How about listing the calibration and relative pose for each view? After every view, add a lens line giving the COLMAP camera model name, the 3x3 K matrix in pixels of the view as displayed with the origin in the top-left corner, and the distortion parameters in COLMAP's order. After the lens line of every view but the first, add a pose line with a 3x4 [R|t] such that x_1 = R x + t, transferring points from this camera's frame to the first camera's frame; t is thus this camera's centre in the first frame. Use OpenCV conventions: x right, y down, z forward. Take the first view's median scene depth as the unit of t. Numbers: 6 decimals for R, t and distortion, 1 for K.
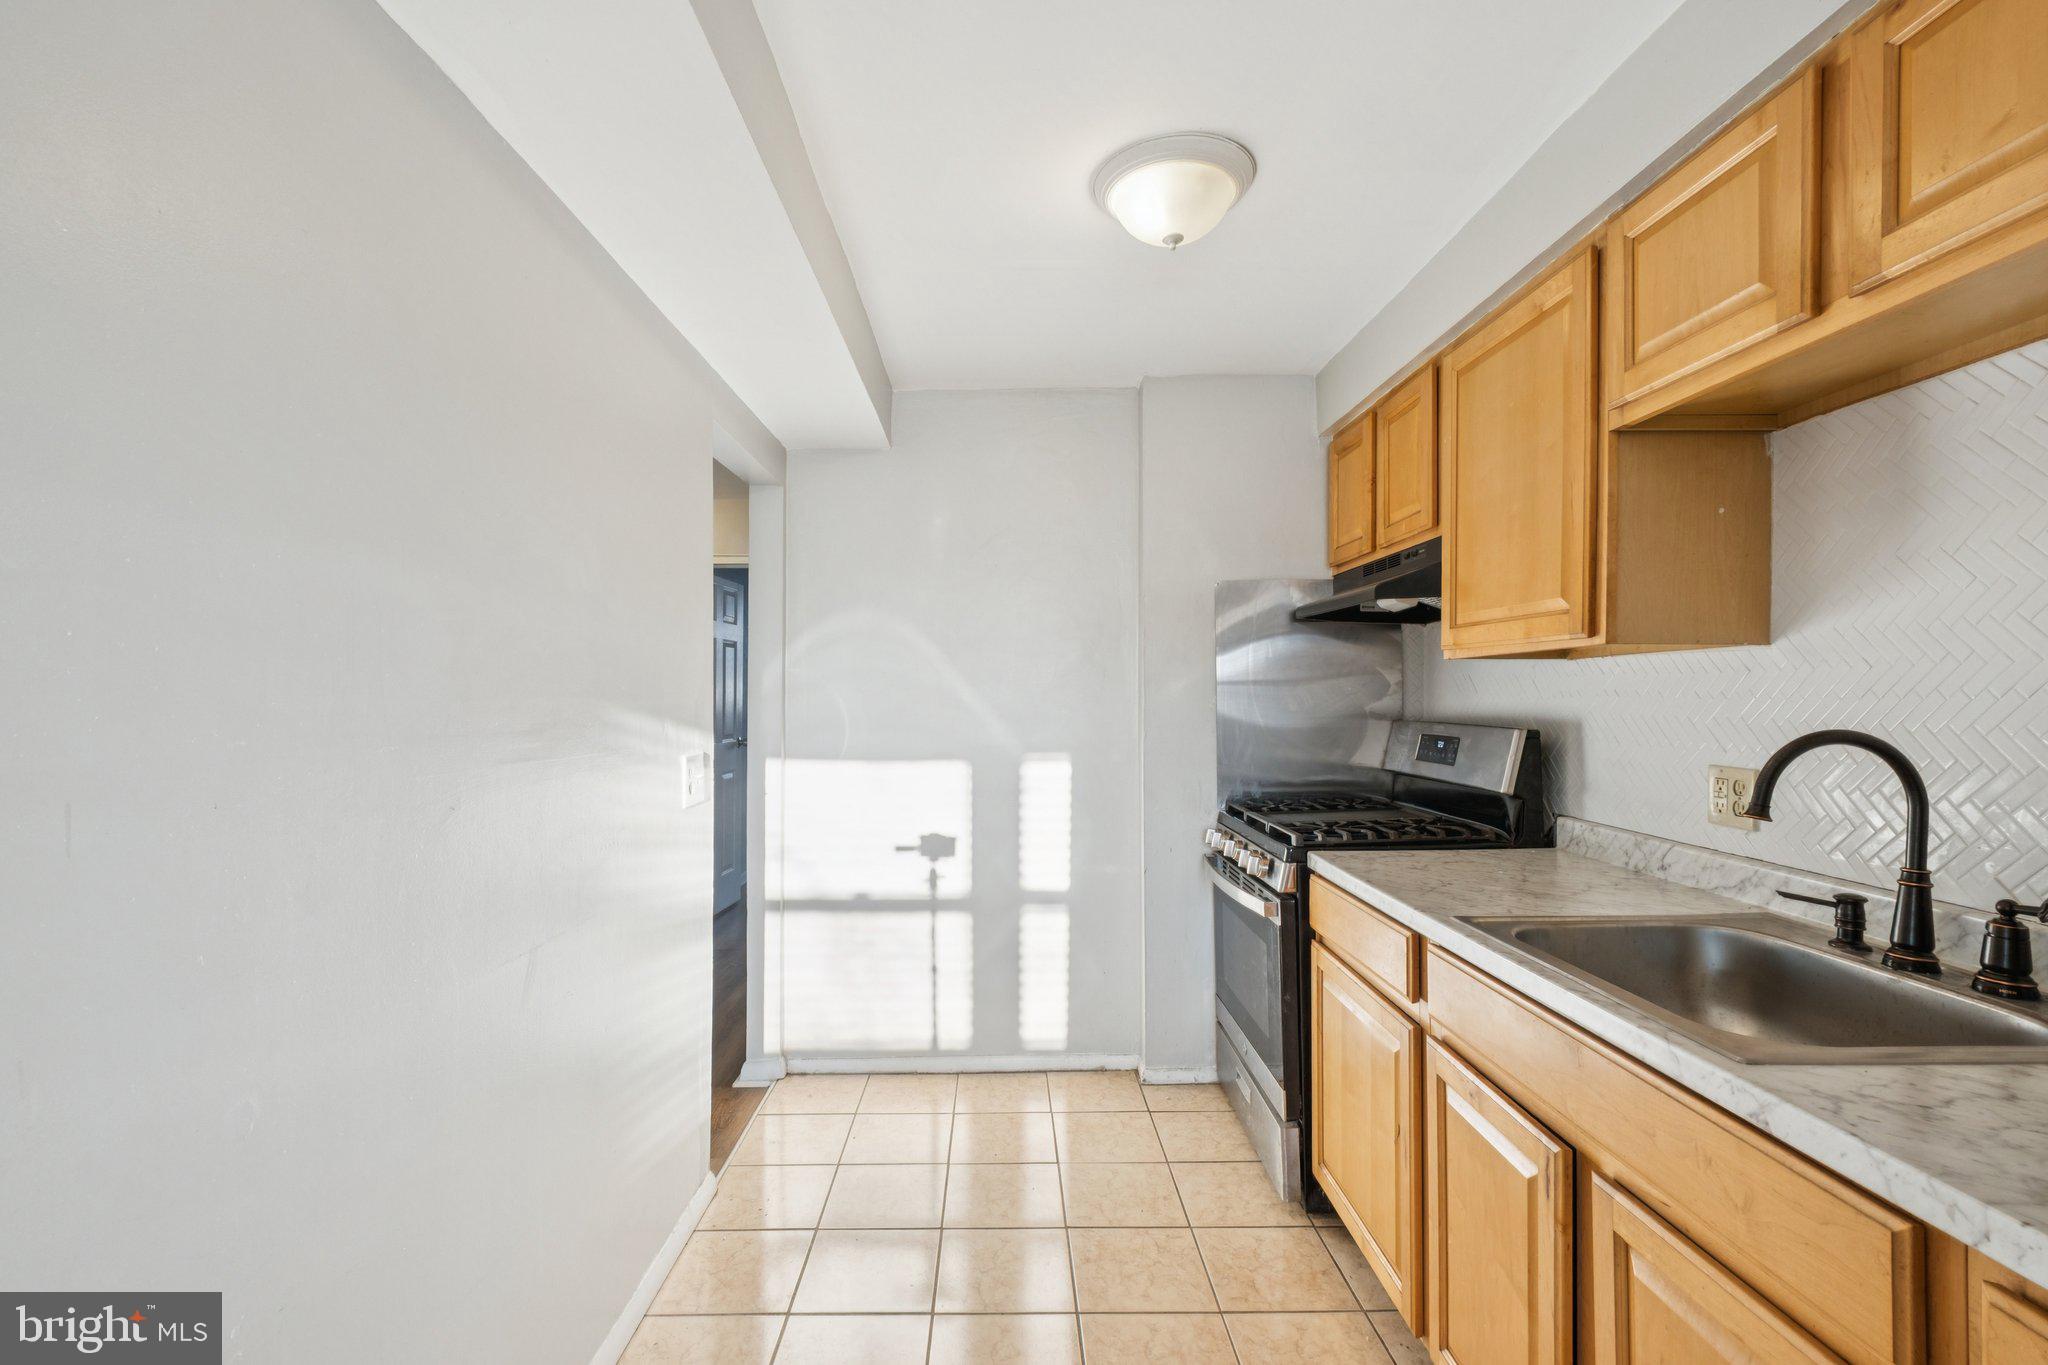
lens RADIAL K [[912.9, 0, 1019.3], [0, 912.9, 689.9], [0, 0, 1]] dist [0.003986, 0.000931]
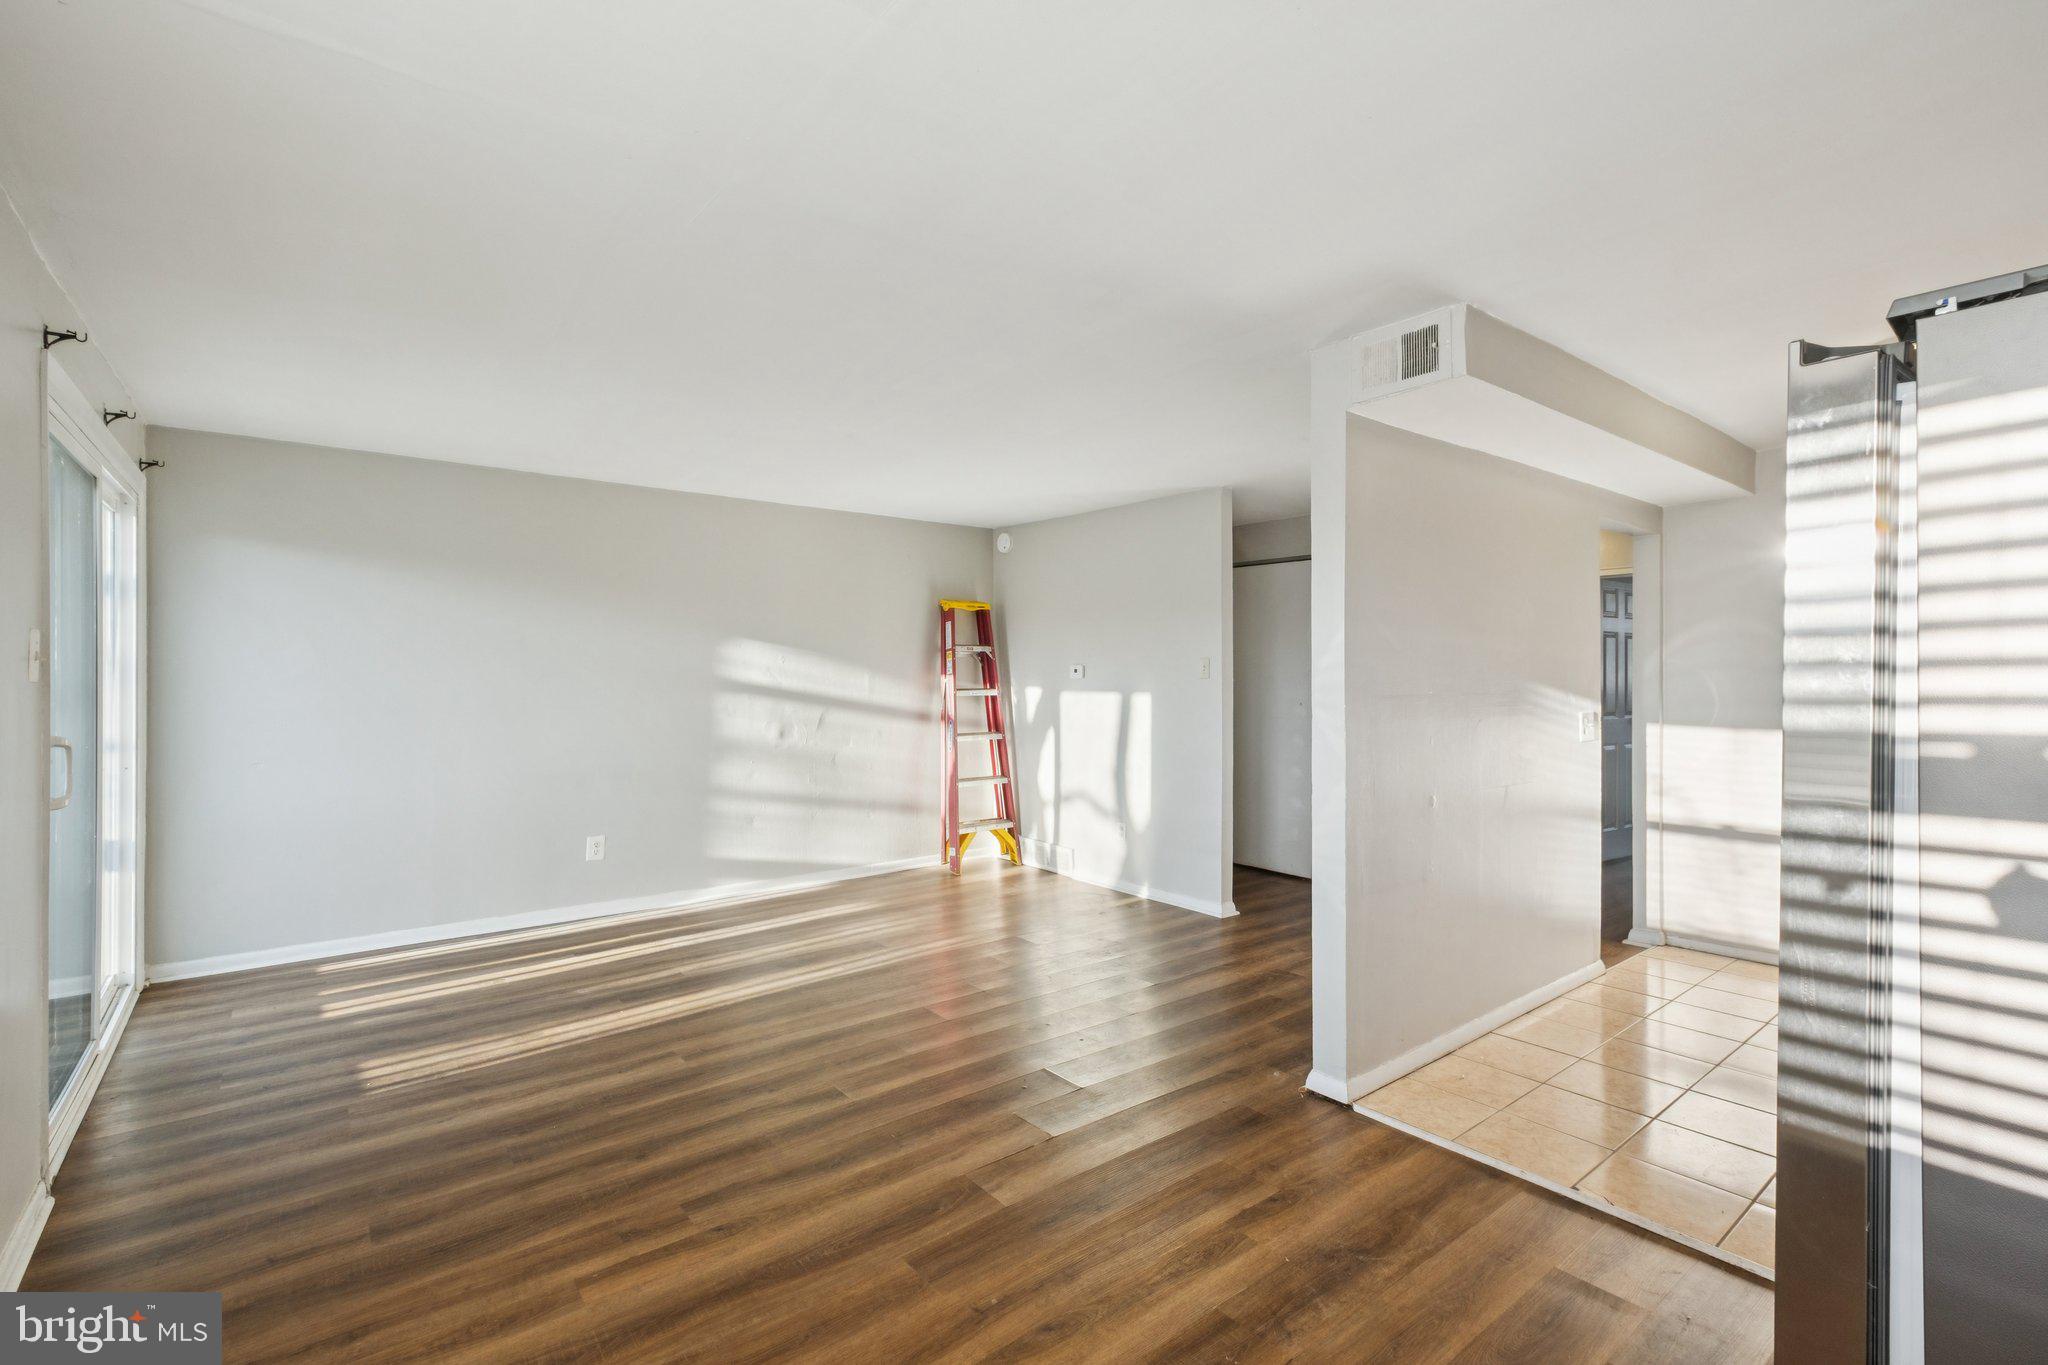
lens RADIAL K [[912.9, 0, 986.9], [0, 912.9, 670.3], [0, 0, 1]] dist [0.003986, 0.000931]
pose [[0.616157, -0.007915, -0.787584, 0.236601], [0.006517, 0.999967, -0.004951, -0.003268], [0.787596, -0.002082, 0.616188, -0.761873]]
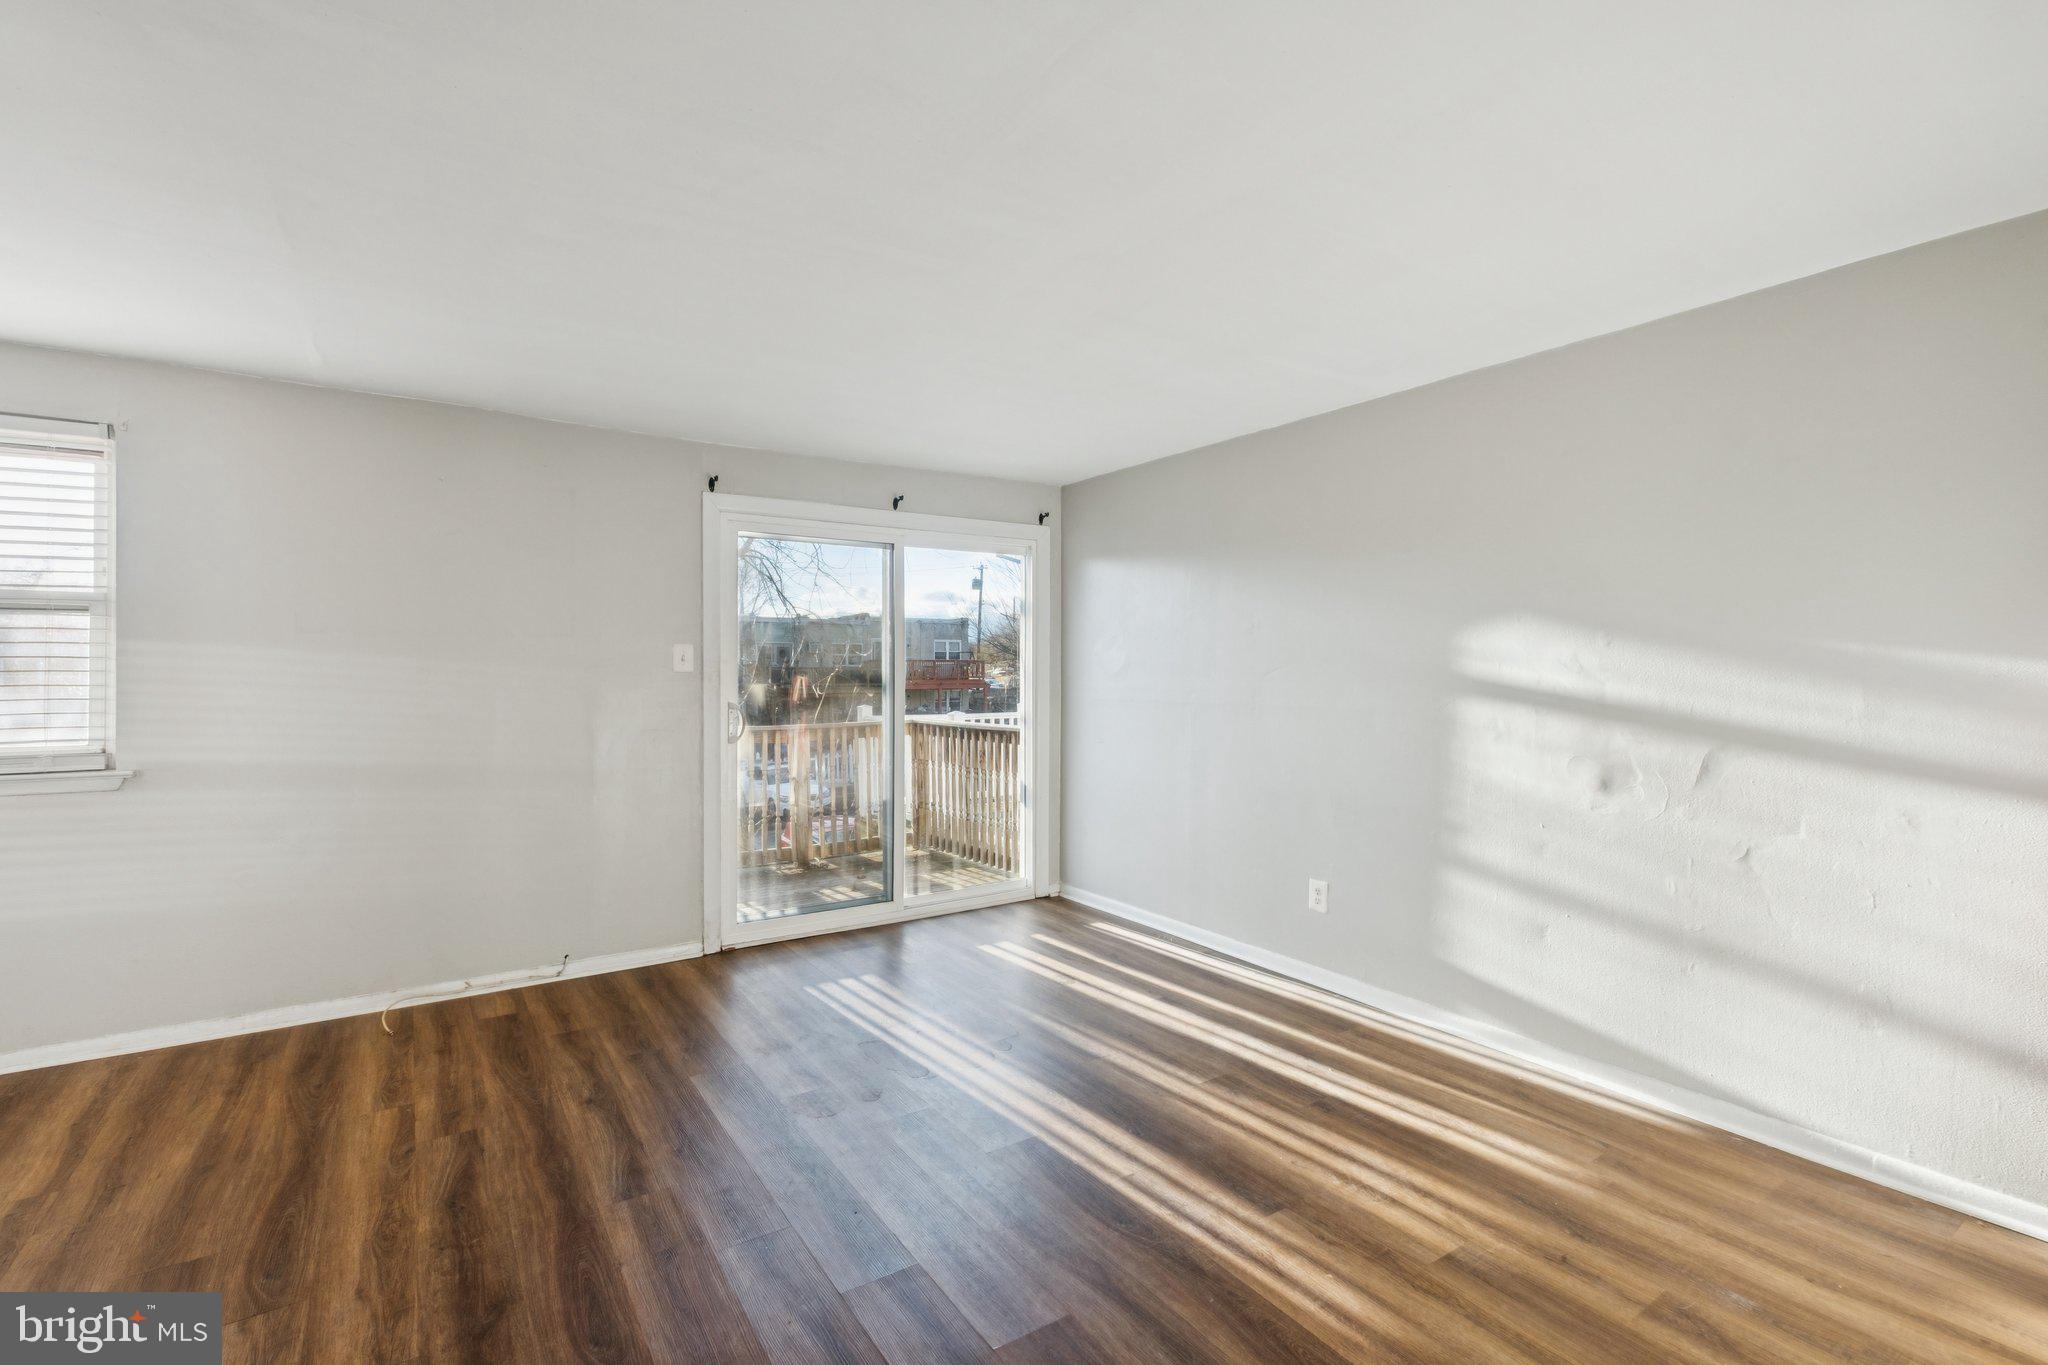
lens RADIAL K [[912.9, 0, 1032.8], [0, 912.9, 665.5], [0, 0, 1]] dist [0.003986, 0.000931]
pose [[-0.820808, -0.004377, -0.571187, -0.467199], [-0.000821, 0.999979, -0.006483, -0.006831], [0.571203, -0.004853, -0.820794, 0.556554]]
